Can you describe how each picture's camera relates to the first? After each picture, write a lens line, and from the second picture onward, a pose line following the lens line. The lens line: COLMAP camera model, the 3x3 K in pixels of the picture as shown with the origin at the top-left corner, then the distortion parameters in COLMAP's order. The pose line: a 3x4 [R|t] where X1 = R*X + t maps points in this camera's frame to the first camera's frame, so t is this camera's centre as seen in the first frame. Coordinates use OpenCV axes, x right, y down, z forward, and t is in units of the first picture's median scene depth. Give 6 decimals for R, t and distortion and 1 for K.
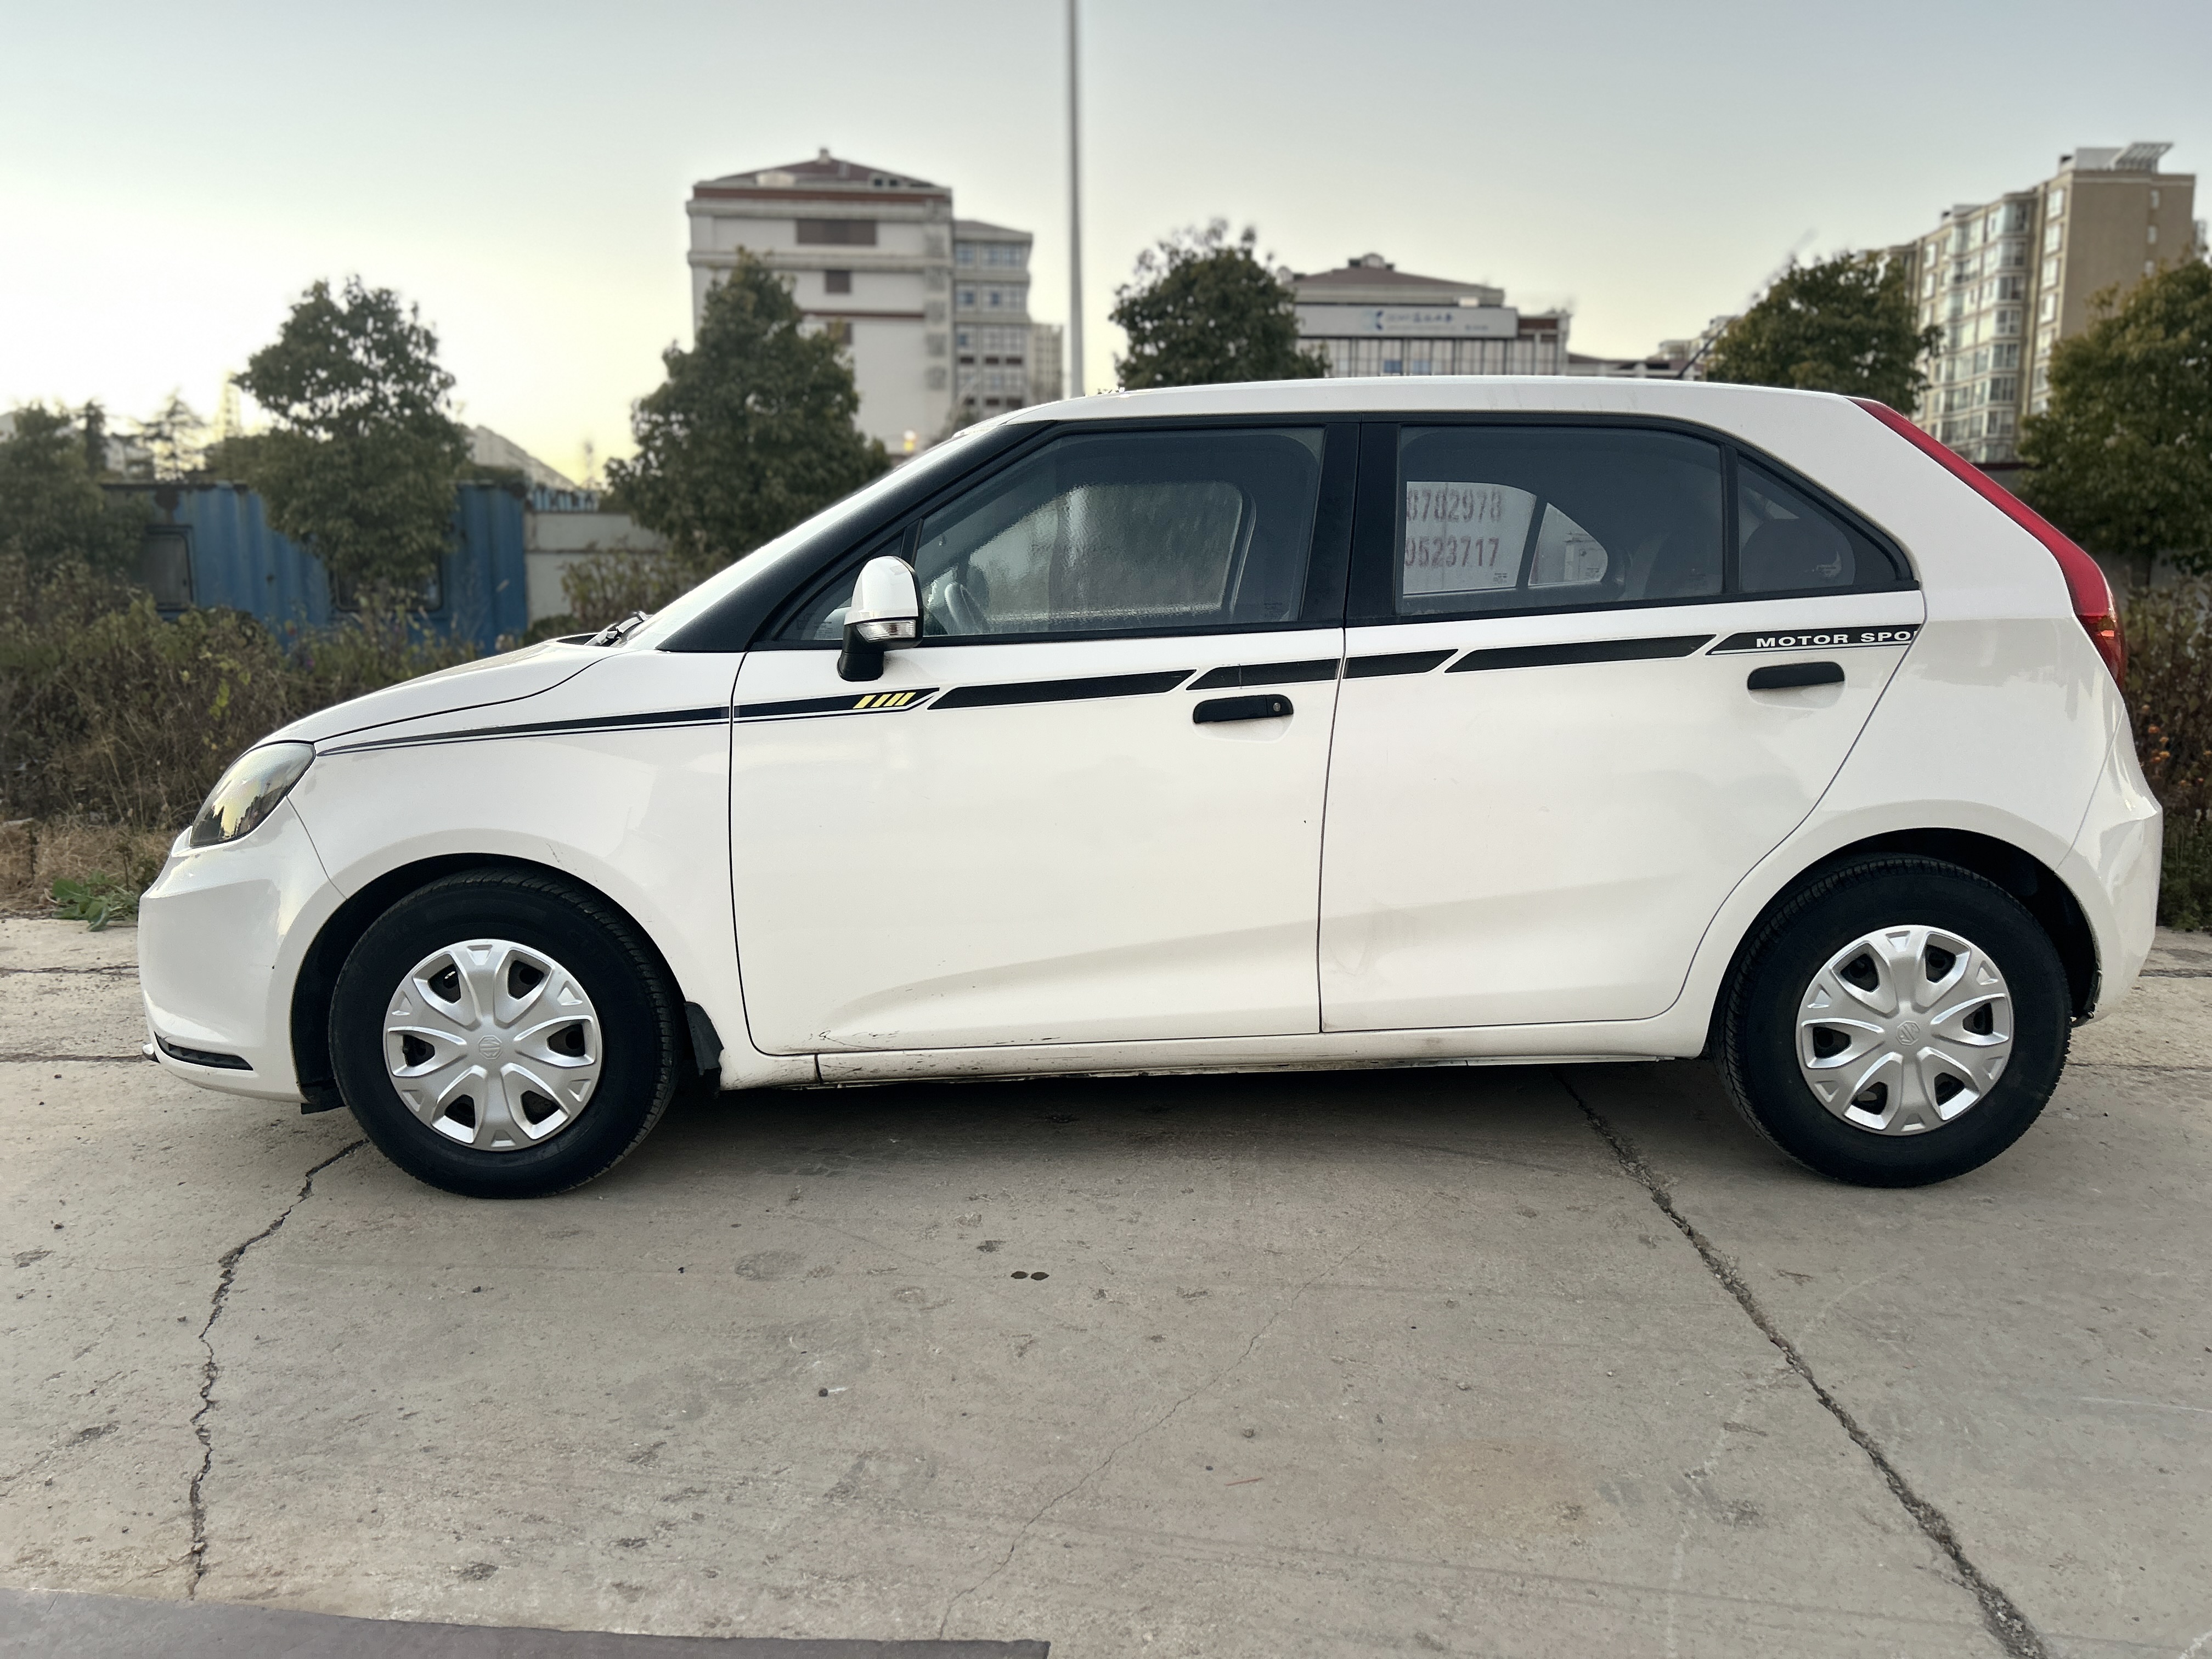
lens RADIAL K [[1672.7, 0, 1100.1], [0, 1672.7, 839.0], [0, 0, 1]] dist [0.055542, -0.060328]
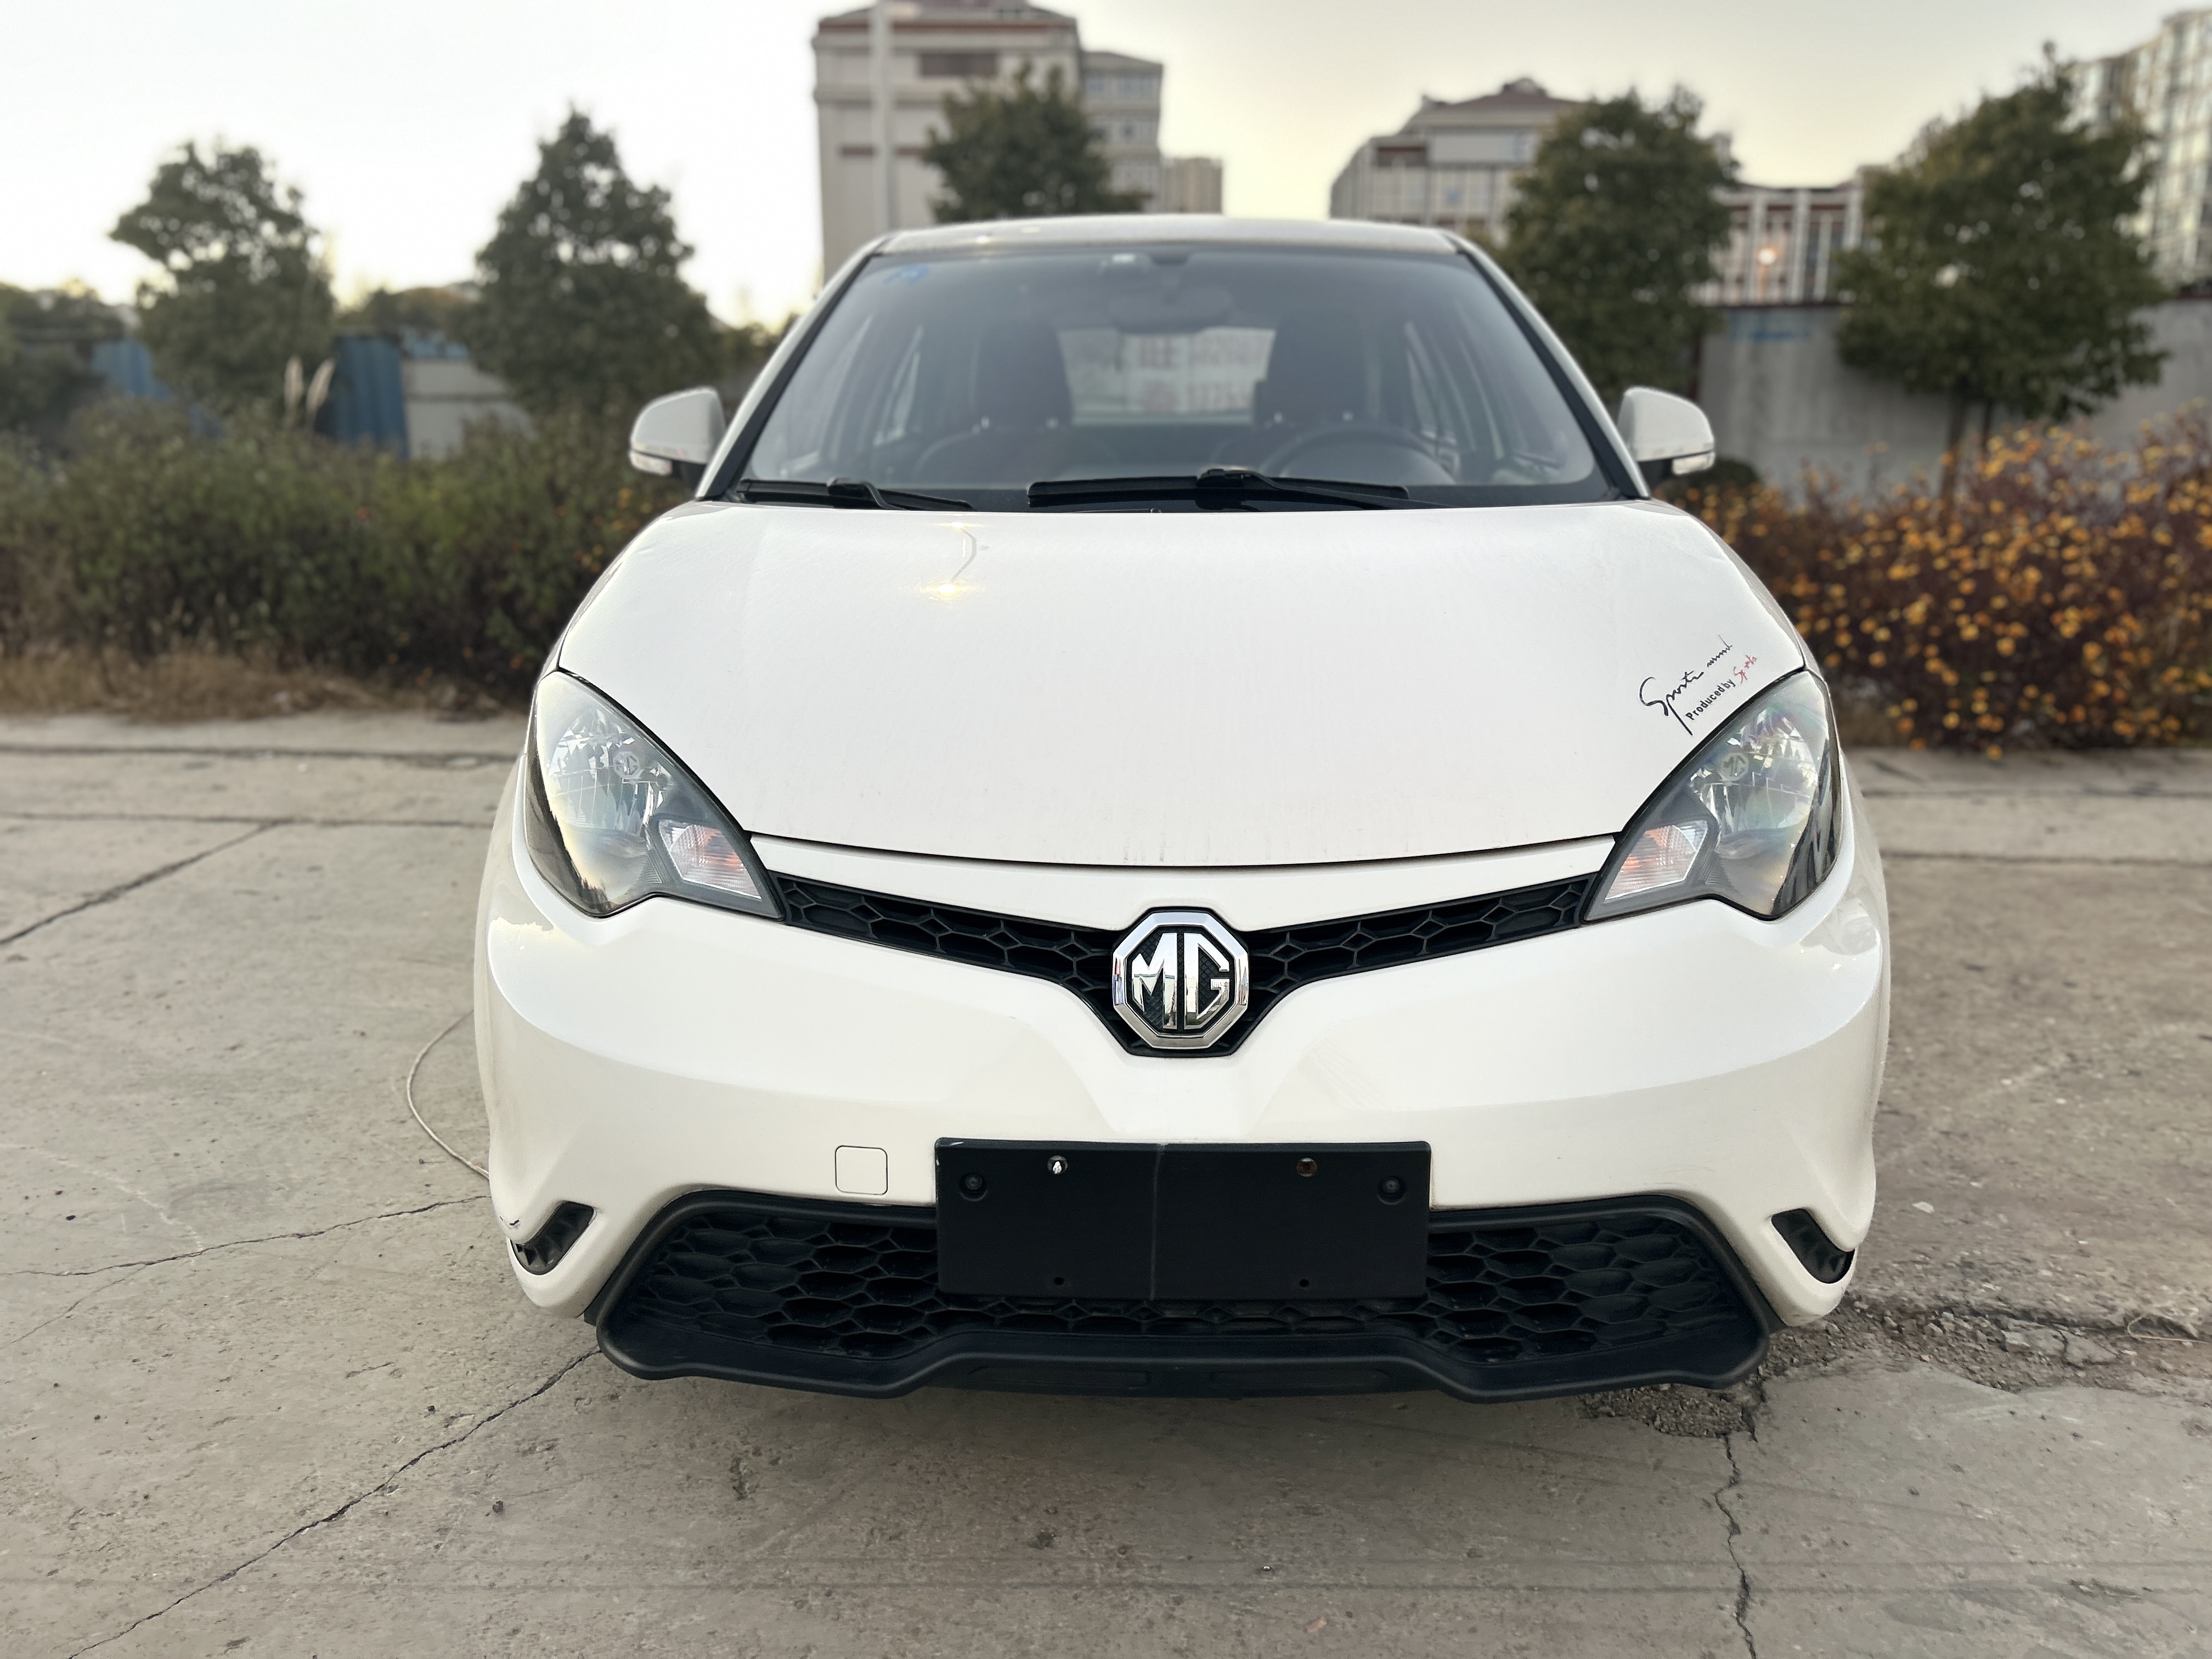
lens RADIAL K [[1677.4, 0, 1118.7], [0, 1677.4, 833.3], [0, 0, 1]] dist [0.042302, -0.049596]
pose [[0.995212, 0.020644, -0.095536, 0.234021], [-0.012455, 0.996257, 0.085538, 0.006704], [0.096944, -0.083939, 0.991744, -0.036916]]
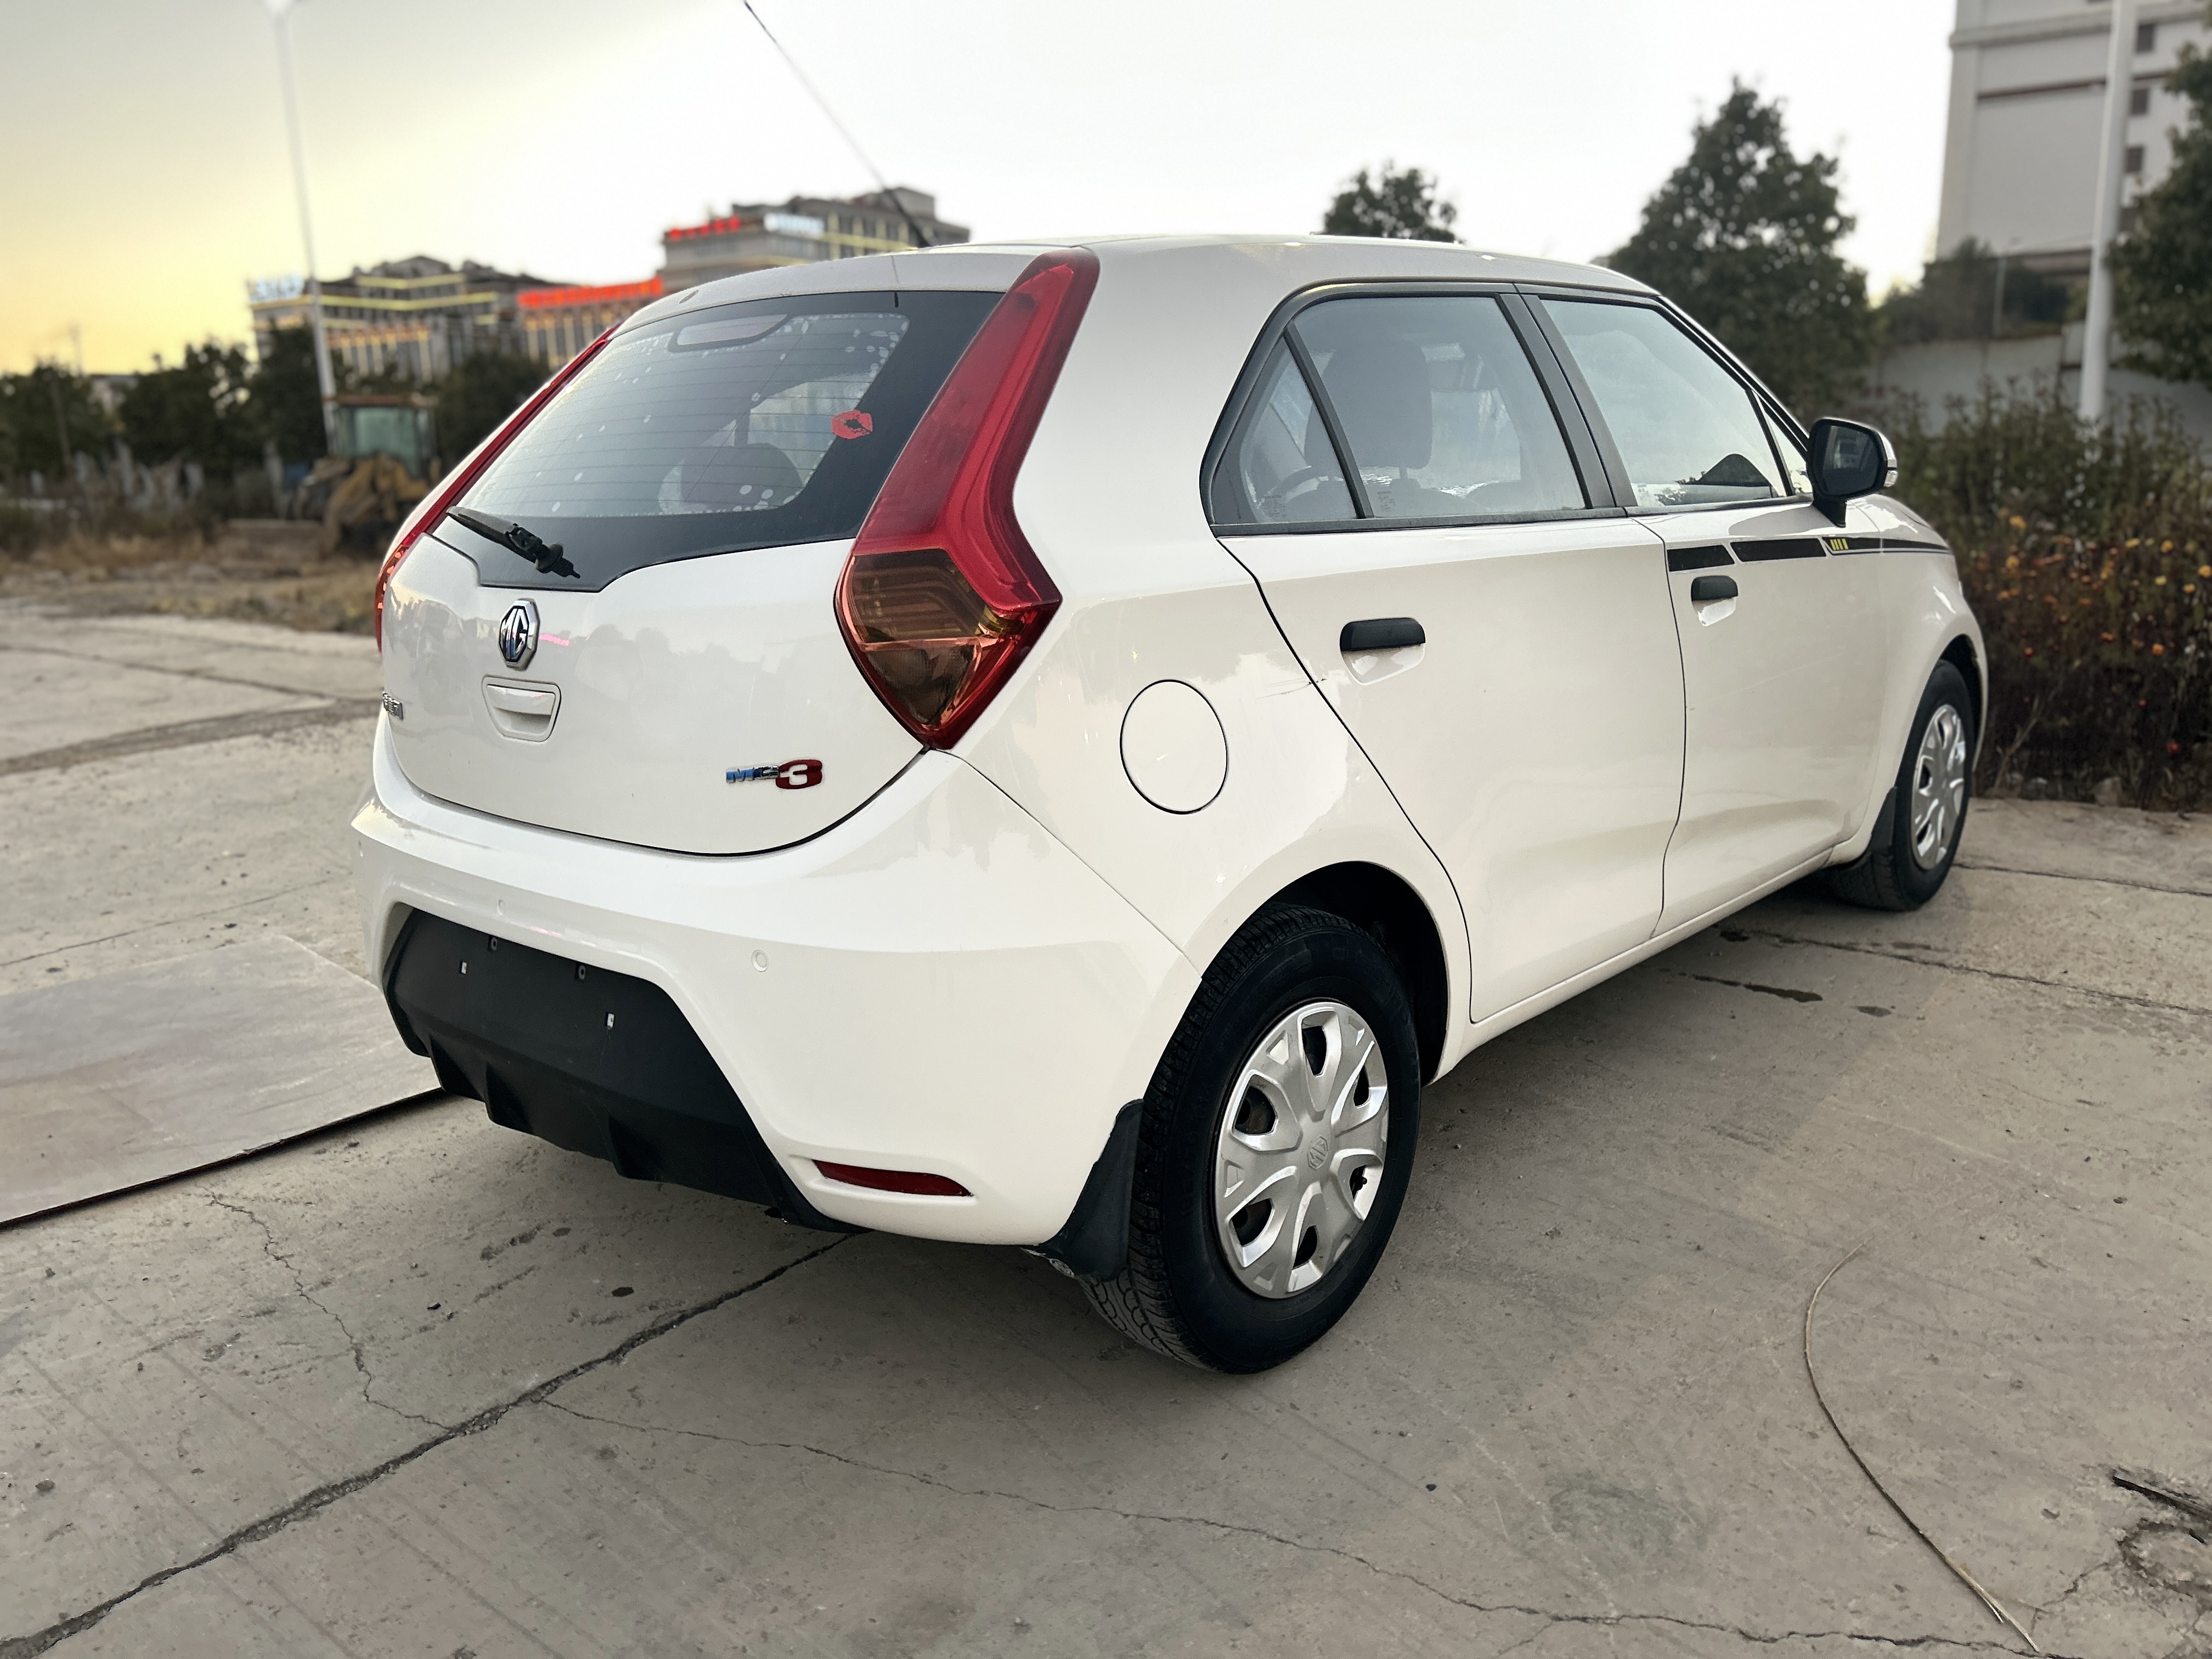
lens RADIAL K [[1672.7, 0, 1100.1], [0, 1672.7, 839.0], [0, 0, 1]] dist [0.055542, -0.060328]
pose [[0.763714, 0.120971, -0.634119, 0.180112], [-0.060636, 0.991385, 0.116099, -0.004063], [0.642701, -0.050216, 0.764469, -0.004974]]
